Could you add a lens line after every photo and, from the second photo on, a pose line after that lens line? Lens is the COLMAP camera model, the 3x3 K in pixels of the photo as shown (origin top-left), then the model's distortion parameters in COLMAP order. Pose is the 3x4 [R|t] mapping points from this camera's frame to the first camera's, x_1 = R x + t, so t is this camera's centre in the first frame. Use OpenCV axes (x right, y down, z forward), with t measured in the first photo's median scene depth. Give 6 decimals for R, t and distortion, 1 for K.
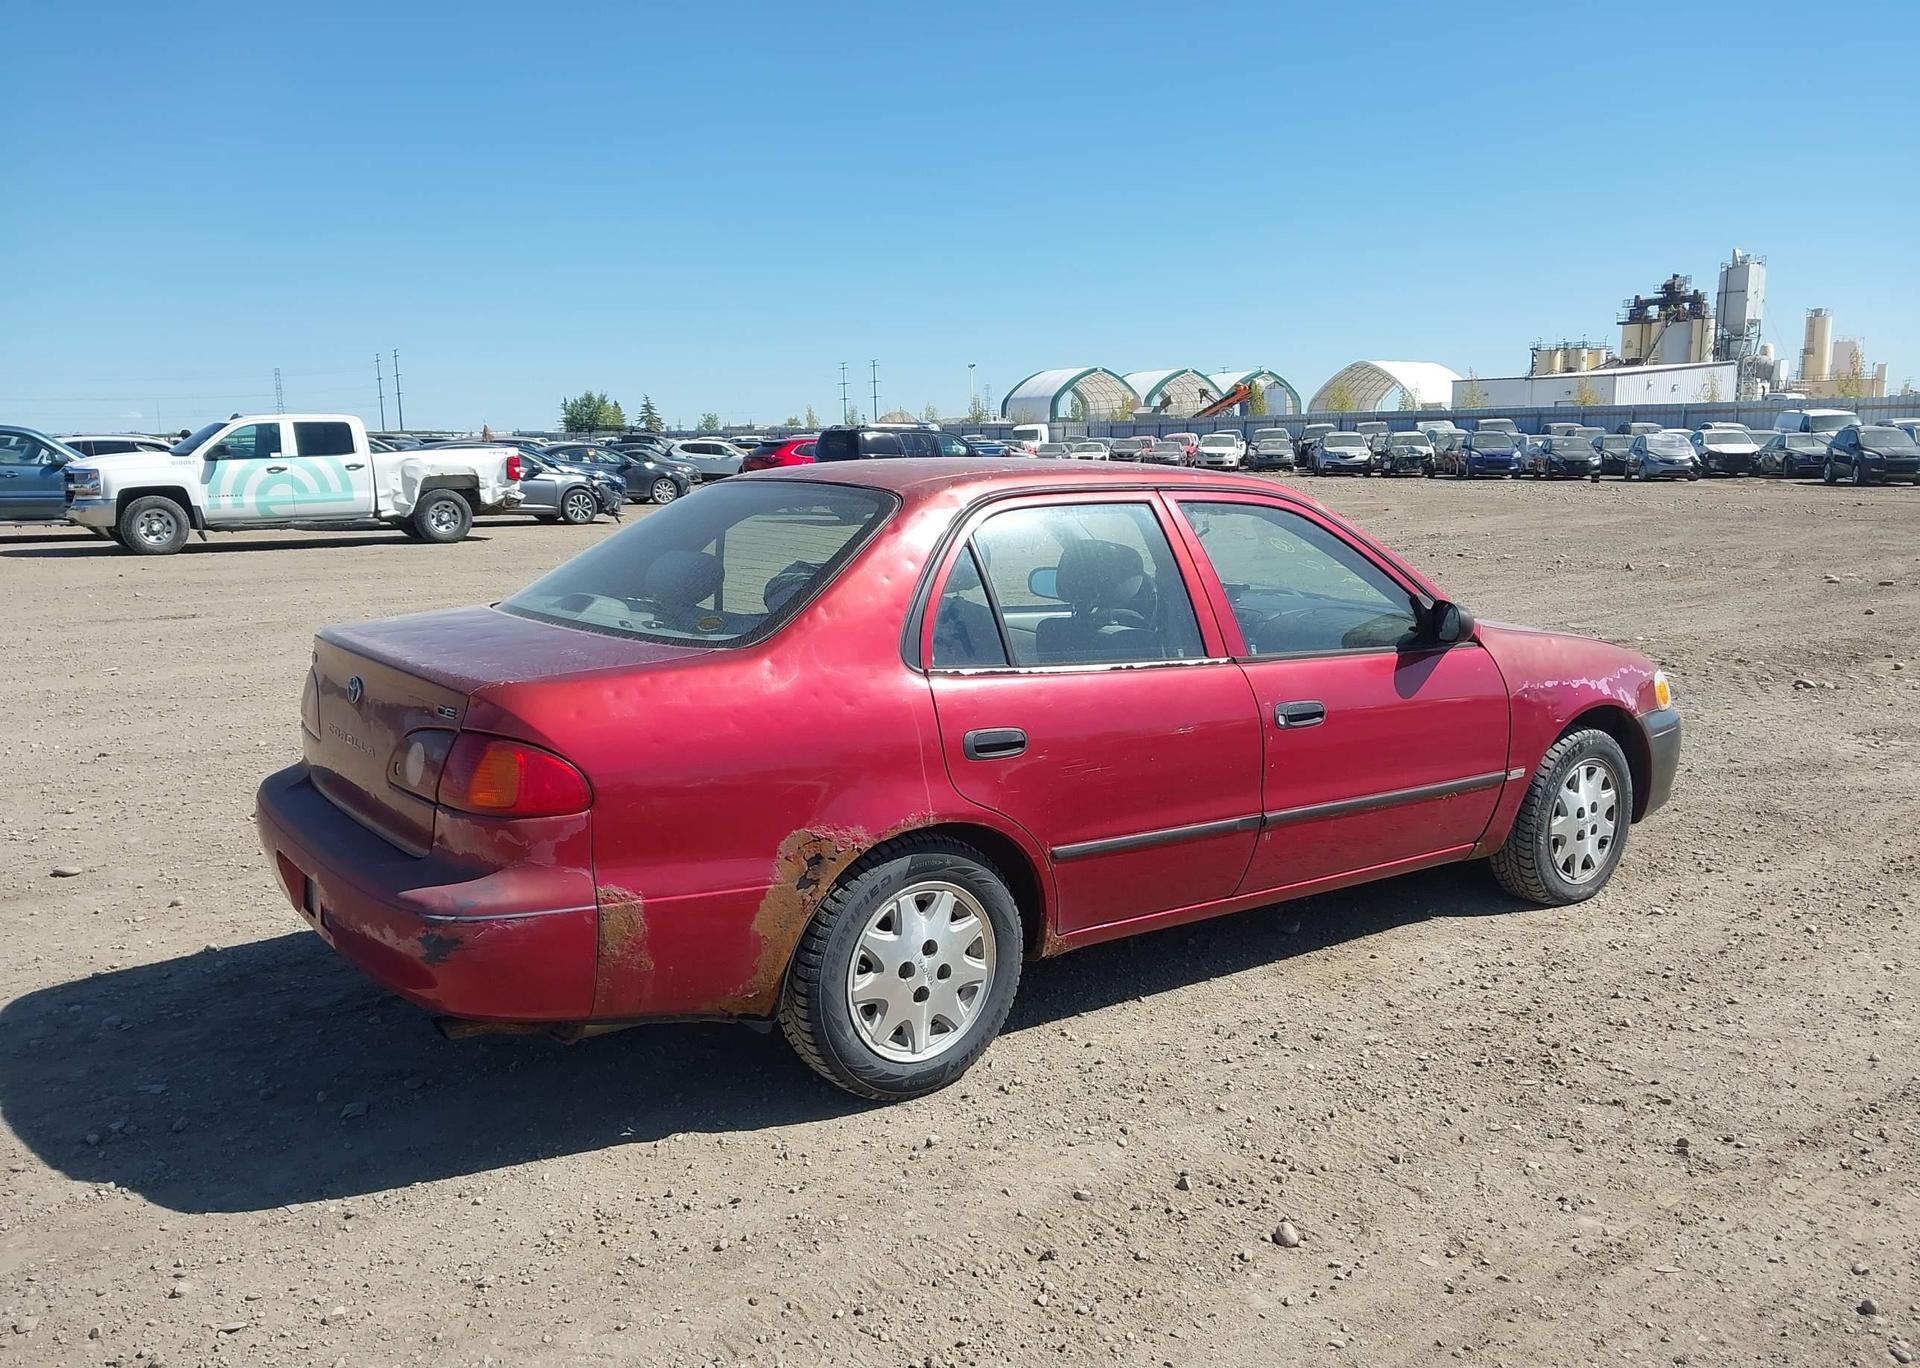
lens RADIAL K [[1507.3, 0, 955.4], [0, 1507.3, 736.7], [0, 0, 1]] dist [0.011451, -0.011791]
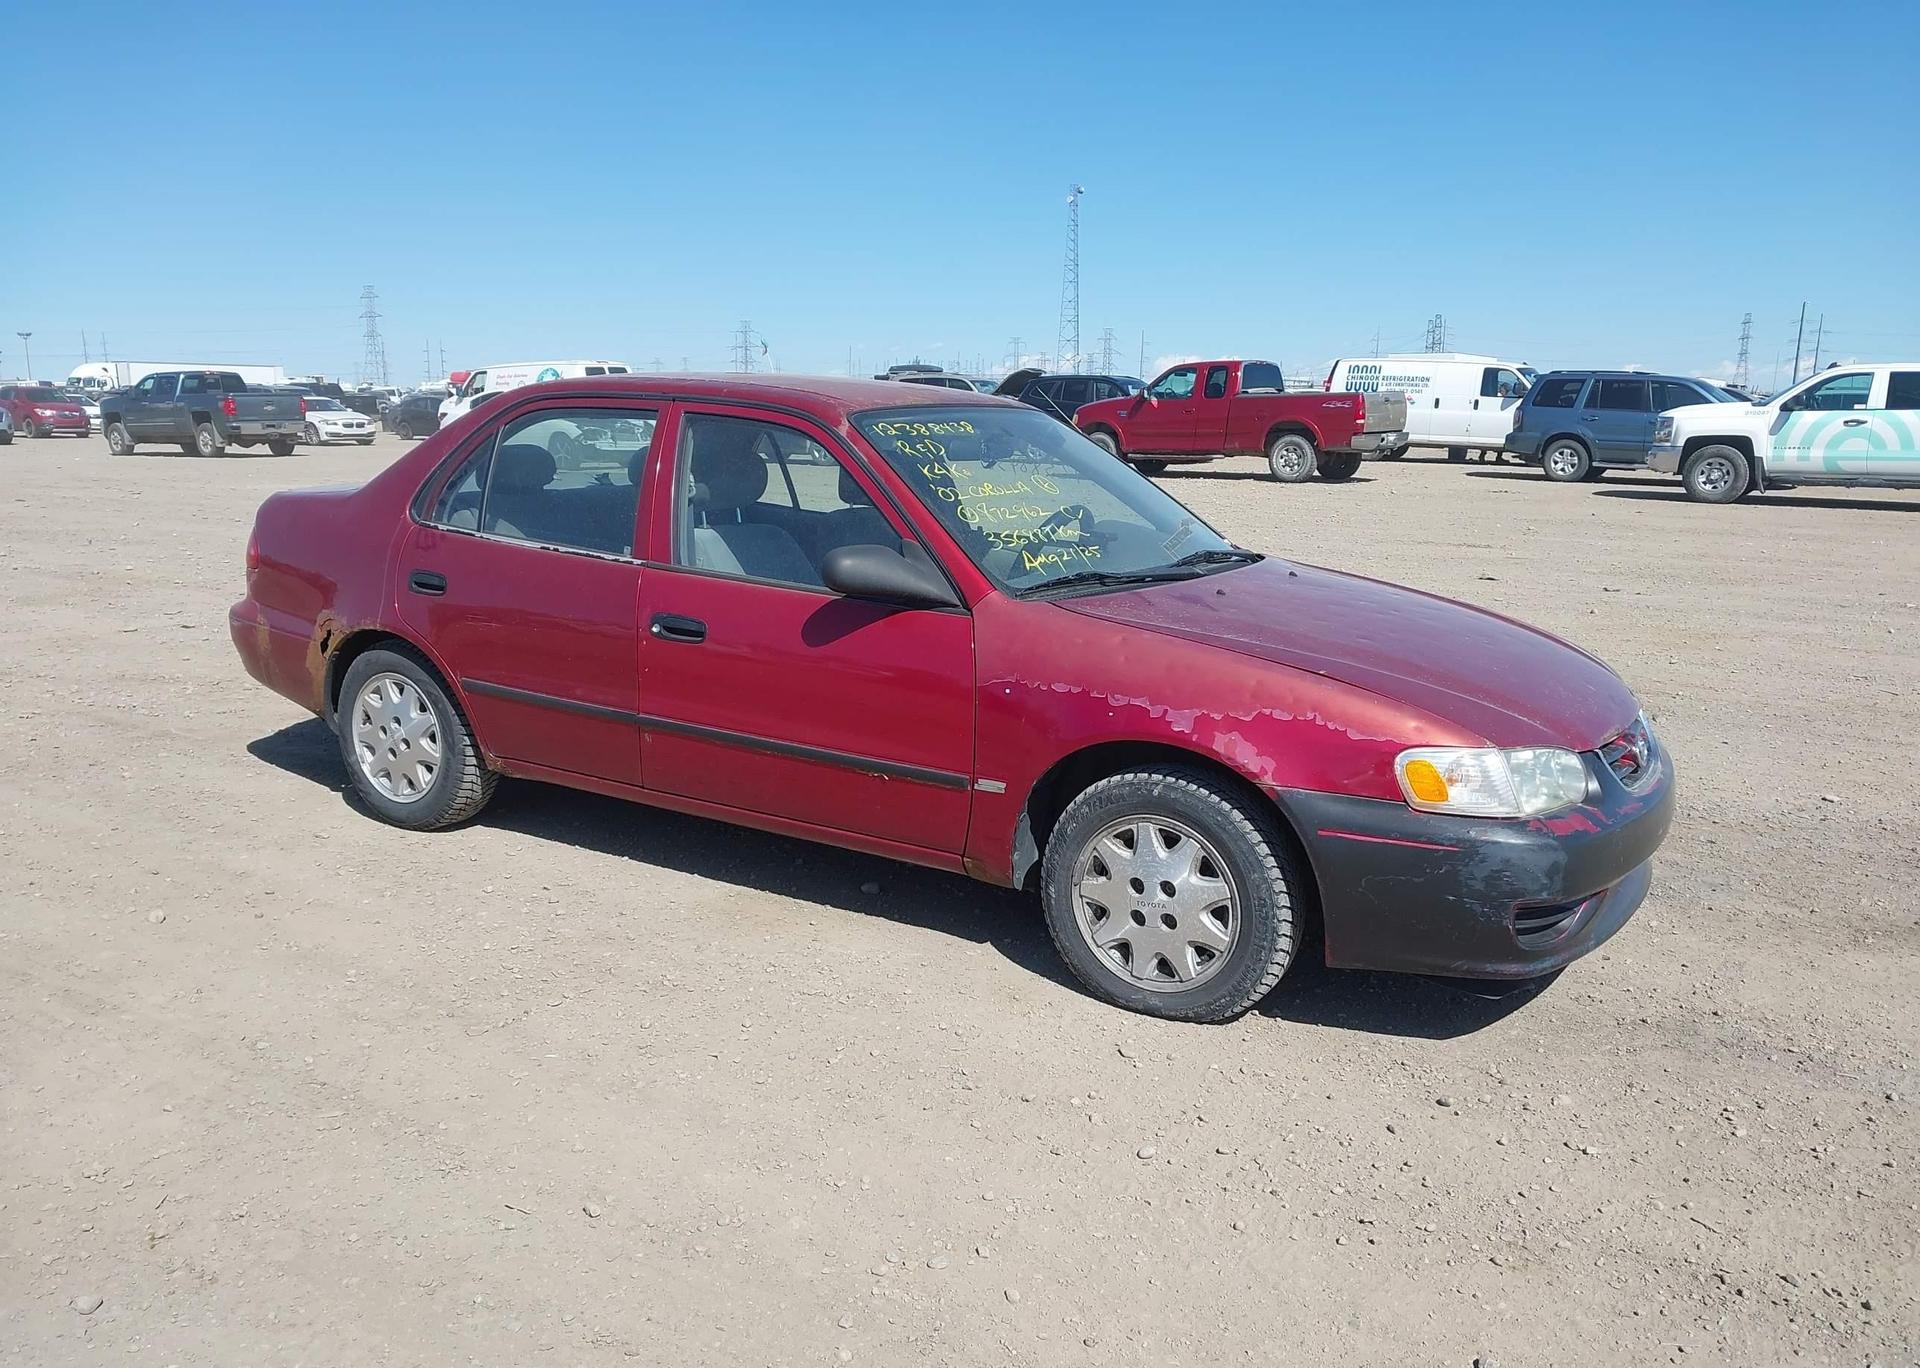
lens RADIAL K [[1504.1, 0, 964.4], [0, 1504.1, 713.9], [0, 0, 1]] dist [0.150489, -0.251309]
pose [[0.355903, 0.195975, -0.913743, 0.239818], [-0.189054, 0.972647, 0.134972, -0.025713], [0.915200, 0.124710, 0.383217, 0.153760]]
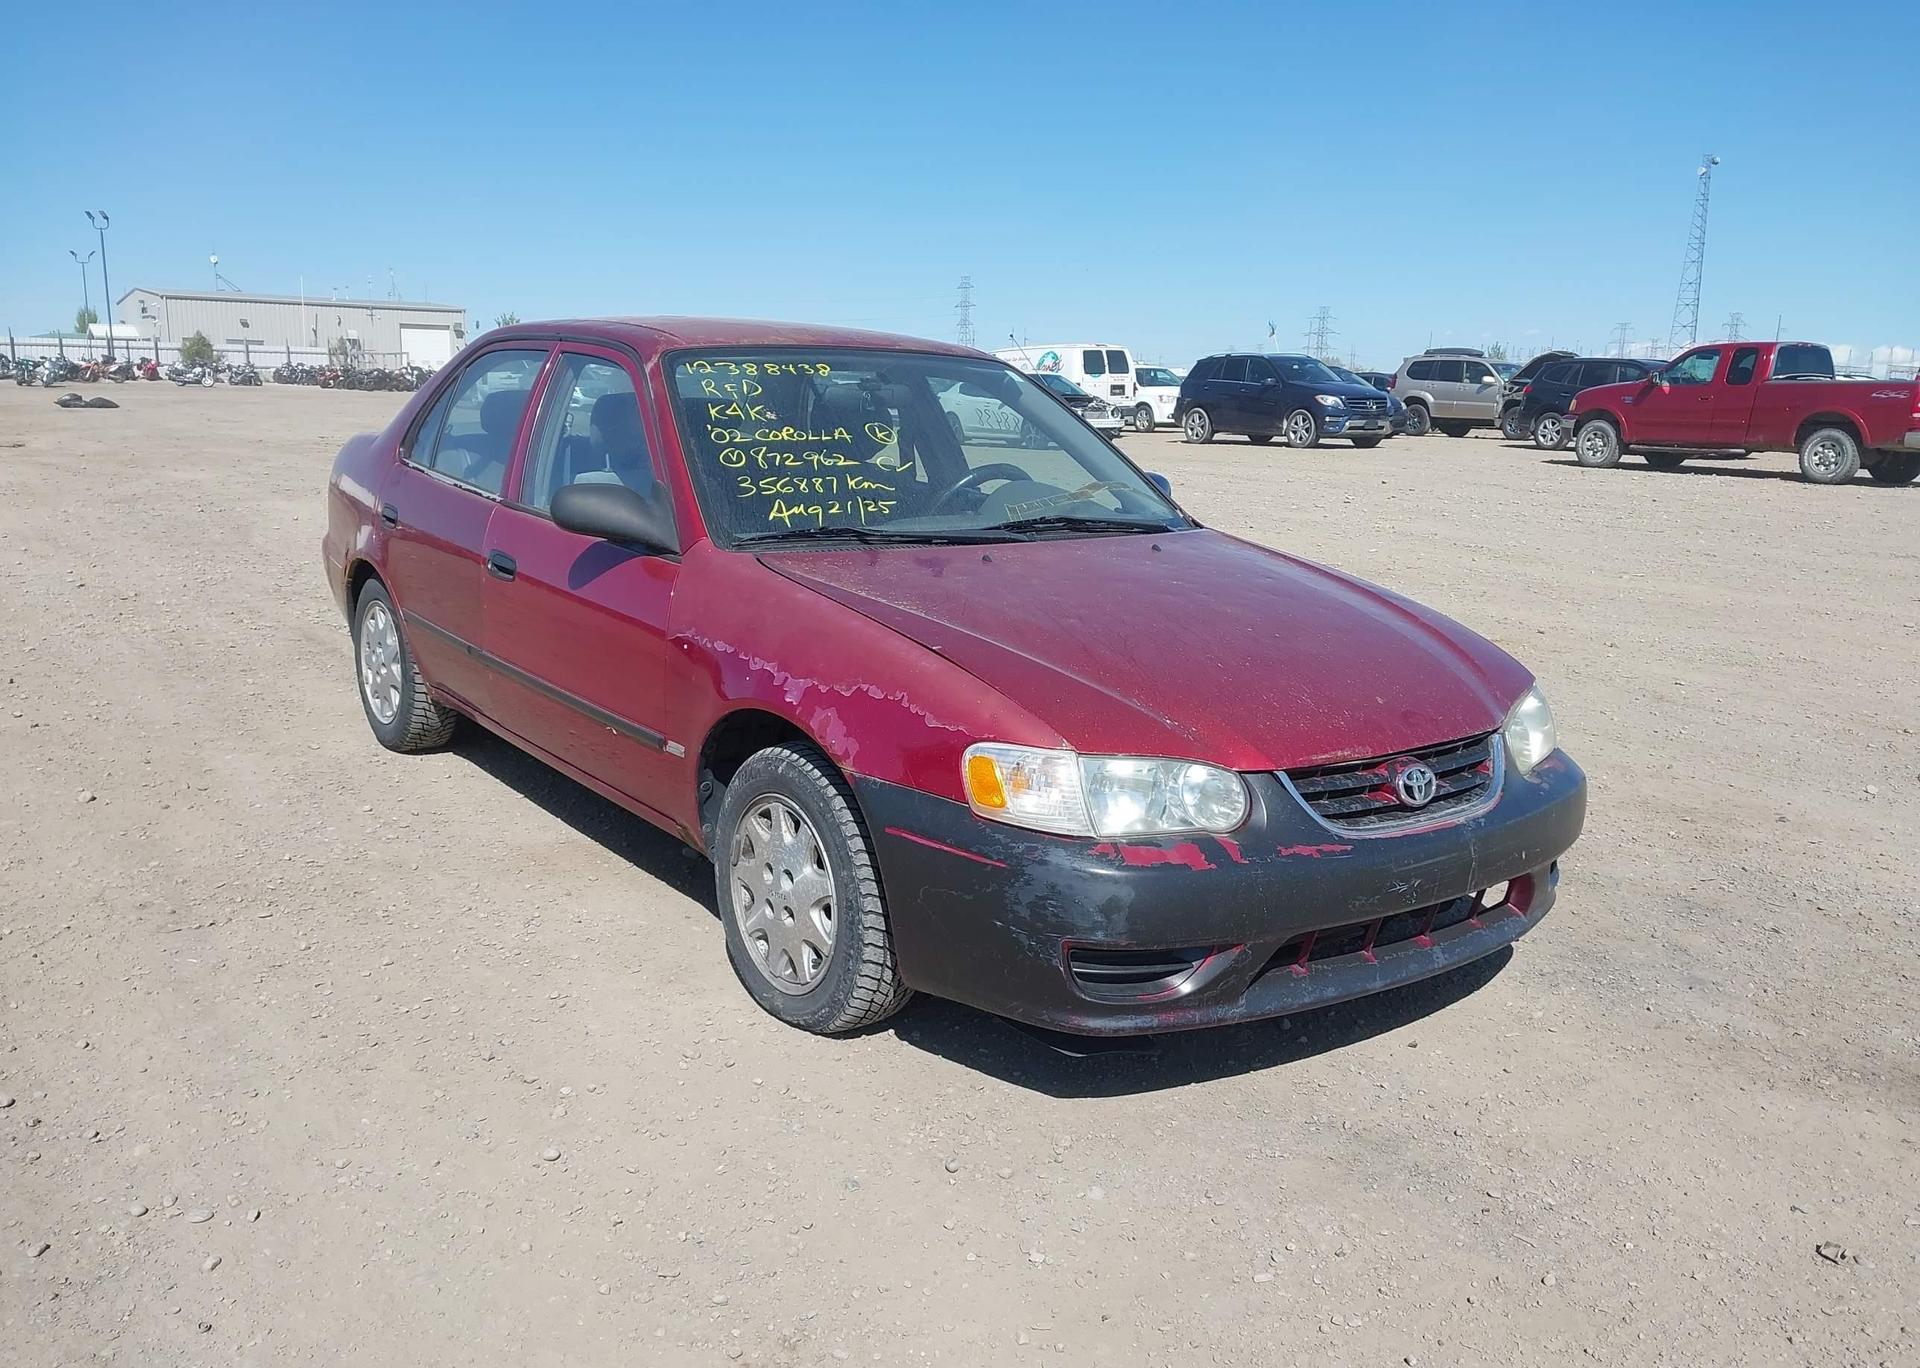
lens RADIAL K [[1533.8, 0, 960.0], [0, 1533.8, 684.0], [0, 0, 1]] dist [0.006914, -0.008498]
pose [[-0.005249, 0.199518, -0.979880, 0.243557], [-0.212758, 0.957235, 0.196047, -0.040347], [0.977091, 0.209507, 0.037425, 0.247655]]
